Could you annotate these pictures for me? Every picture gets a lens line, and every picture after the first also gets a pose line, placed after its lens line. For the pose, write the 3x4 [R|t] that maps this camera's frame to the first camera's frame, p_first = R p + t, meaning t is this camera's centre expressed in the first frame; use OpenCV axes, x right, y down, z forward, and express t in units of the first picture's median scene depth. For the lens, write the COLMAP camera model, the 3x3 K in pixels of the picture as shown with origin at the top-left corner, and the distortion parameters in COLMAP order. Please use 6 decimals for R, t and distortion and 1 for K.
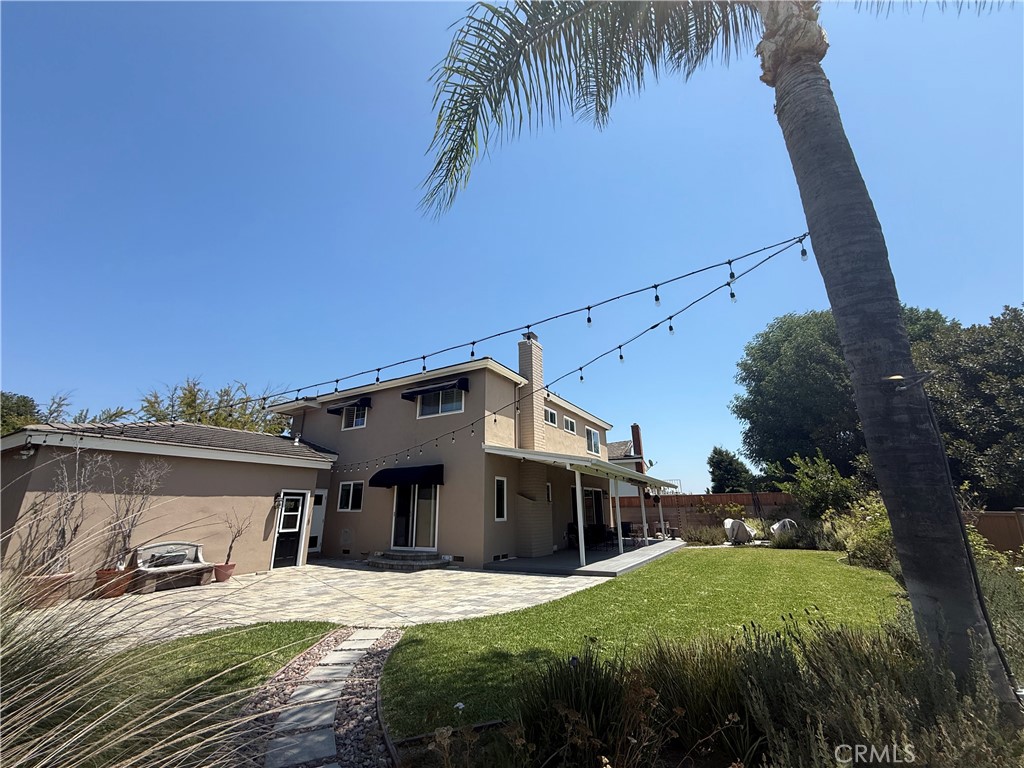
lens RADIAL K [[412.9, 0, 504.2], [0, 412.9, 381.5], [0, 0, 1]] dist [-0.003061, -0.000123]
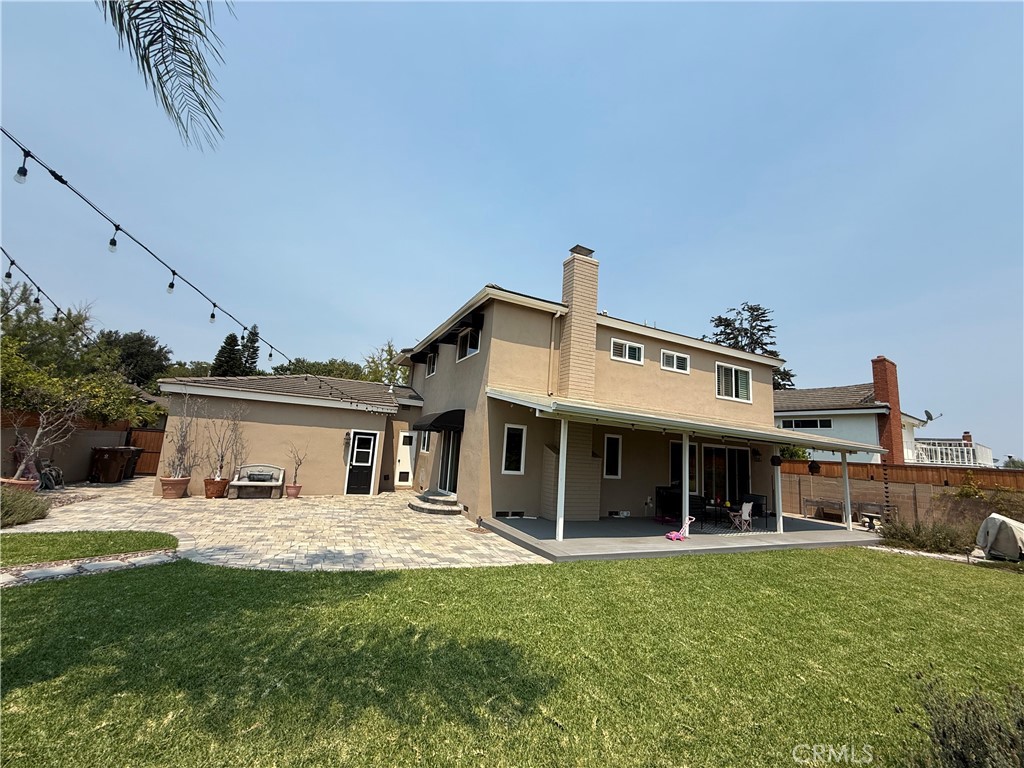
lens RADIAL K [[412.9, 0, 510.4], [0, 412.9, 389.4], [0, 0, 1]] dist [-0.003061, -0.000123]
pose [[0.833026, -0.017190, -0.552967, 0.464057], [0.093335, 0.989557, 0.109843, 0.064101], [0.545304, -0.143113, 0.825931, 0.297832]]
